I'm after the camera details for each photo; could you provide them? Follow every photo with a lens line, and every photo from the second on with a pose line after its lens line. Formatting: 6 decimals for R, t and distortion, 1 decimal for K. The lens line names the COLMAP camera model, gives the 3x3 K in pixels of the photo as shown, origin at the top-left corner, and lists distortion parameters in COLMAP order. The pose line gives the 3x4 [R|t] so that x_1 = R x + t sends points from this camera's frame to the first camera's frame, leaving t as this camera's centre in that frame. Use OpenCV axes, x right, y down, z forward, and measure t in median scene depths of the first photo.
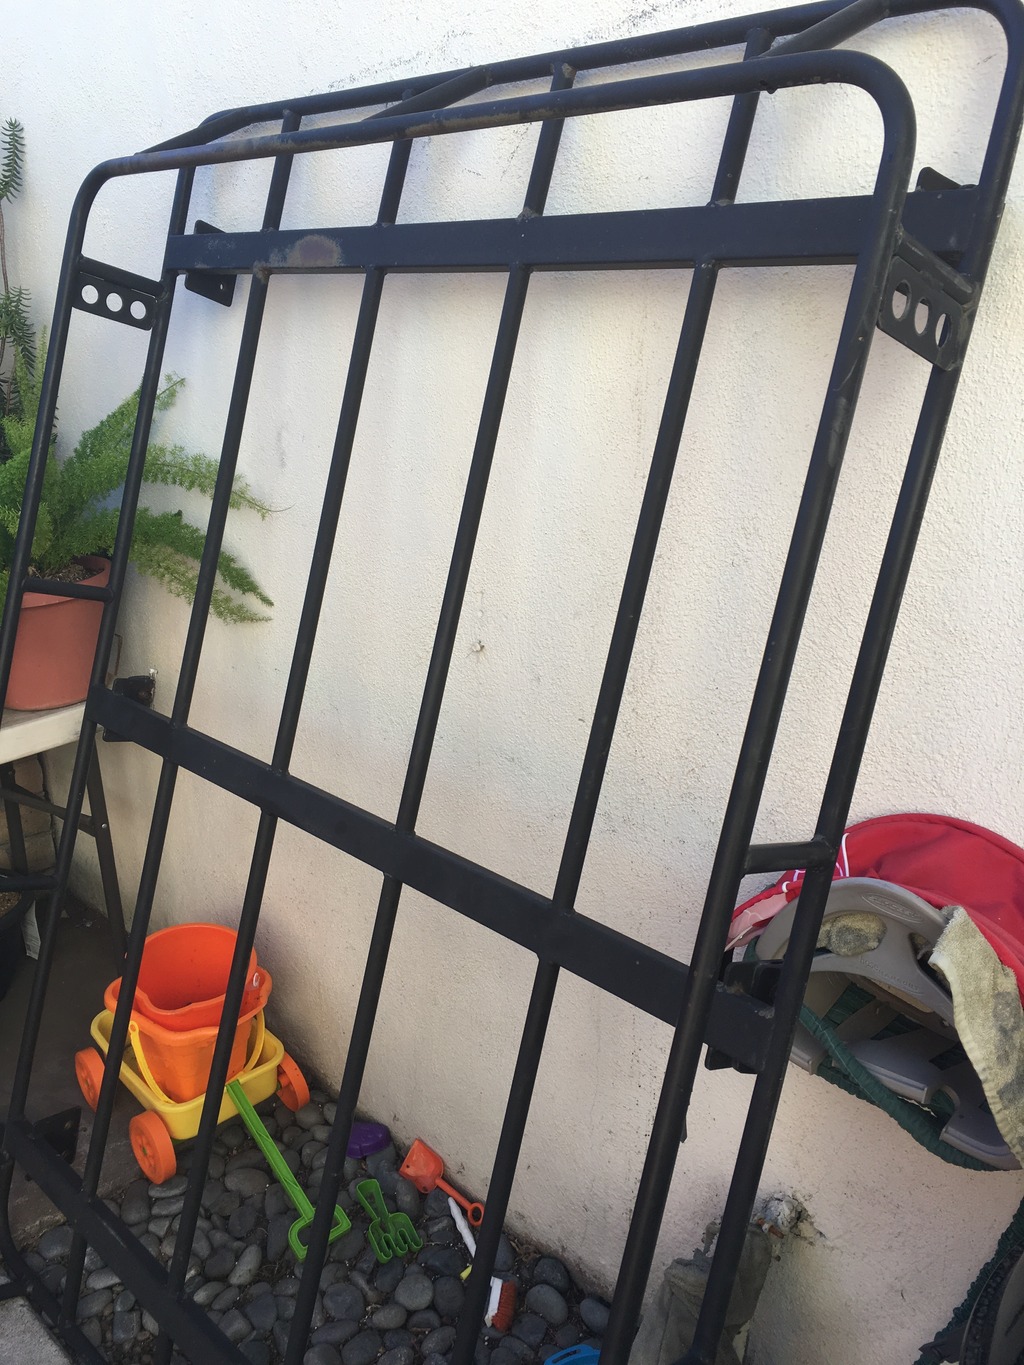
lens RADIAL K [[1242.5, 0, 516.7], [0, 1242.5, 719.3], [0, 0, 1]] dist [0.110189, -0.157724]
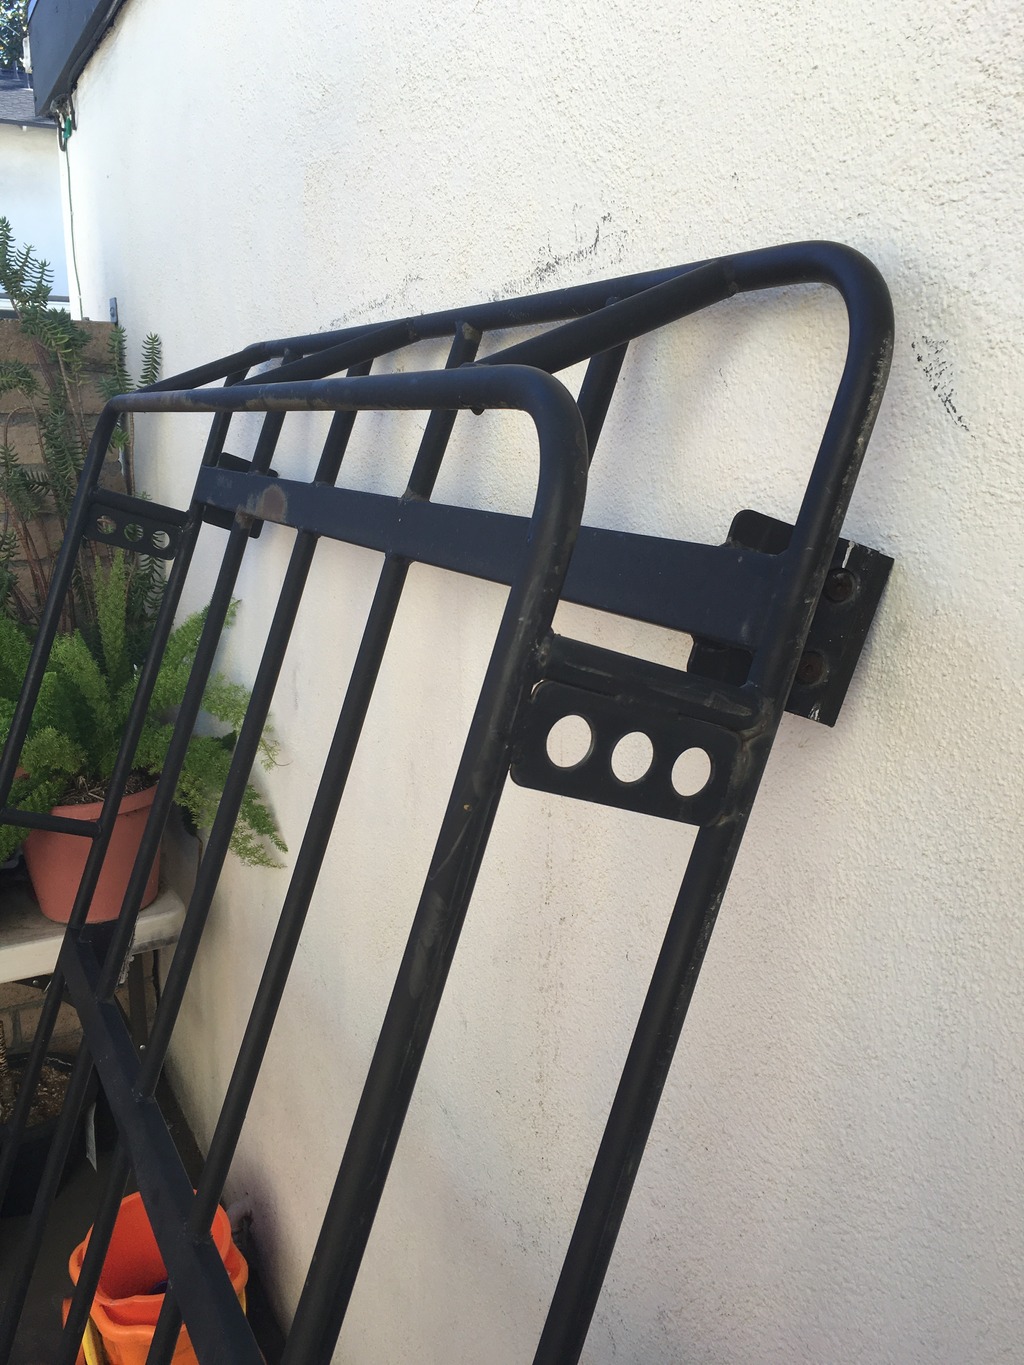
lens RADIAL K [[1236.0, 0, 512.0], [0, 1236.0, 682.5], [0, 0, 1]] dist [0.120382, -0.223993]
pose [[0.953326, 0.086365, -0.289328, 0.319977], [-0.123524, 0.985921, -0.112706, -0.201882], [0.275521, 0.143184, 0.950572, 0.275415]]
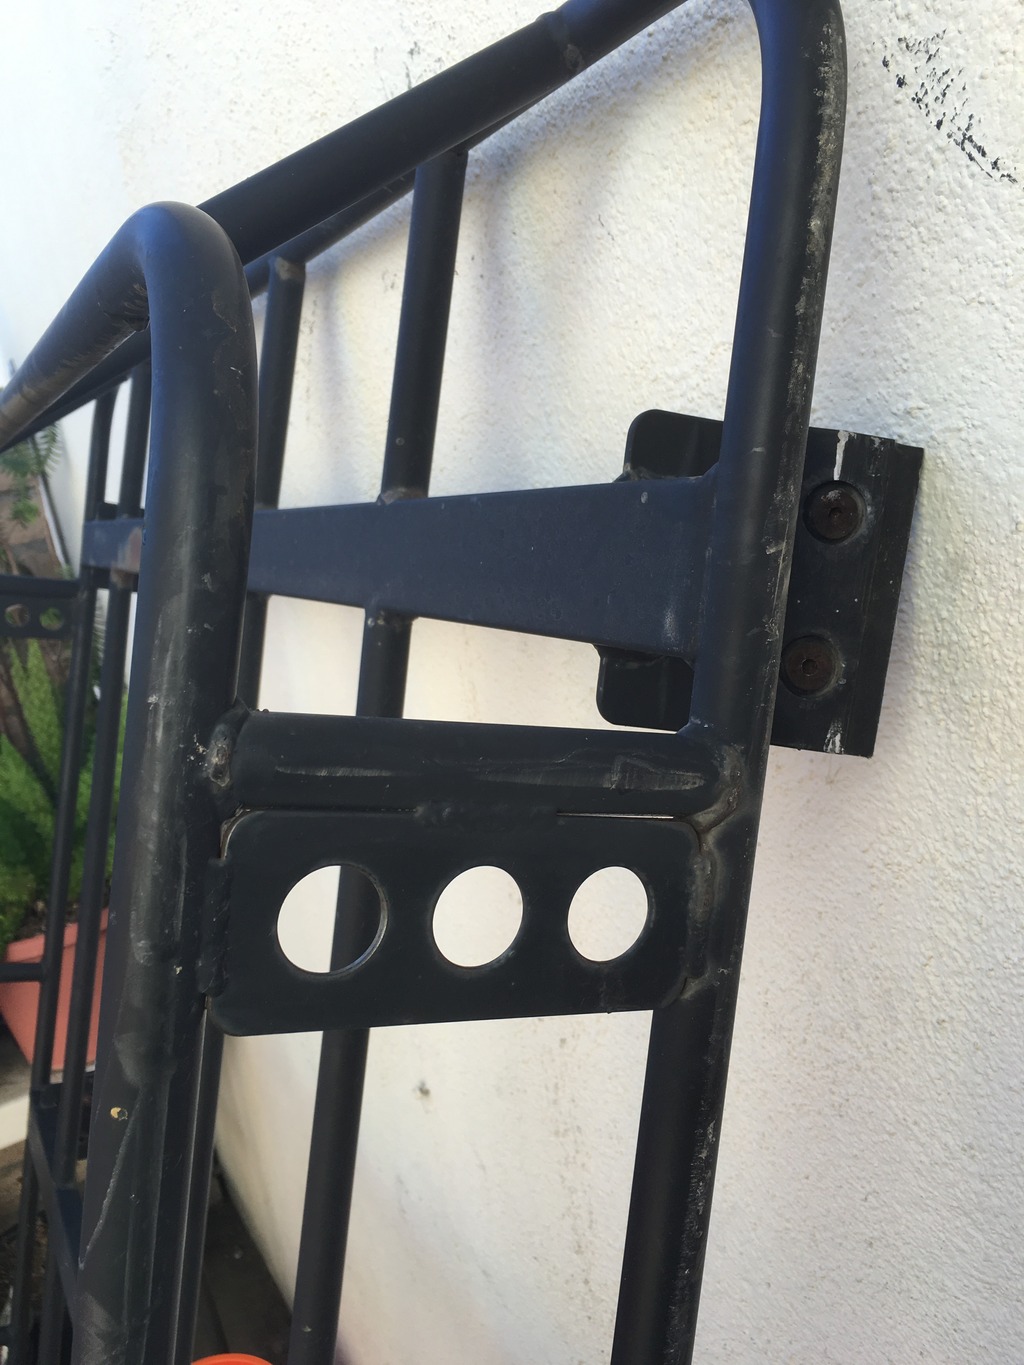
lens RADIAL K [[1236.0, 0, 512.0], [0, 1236.0, 682.5], [0, 0, 1]] dist [0.120382, -0.223993]
pose [[0.938730, -0.086549, -0.333610, 0.319386], [0.050607, 0.992079, -0.114974, -0.248029], [0.340918, 0.091046, 0.935674, 0.507053]]
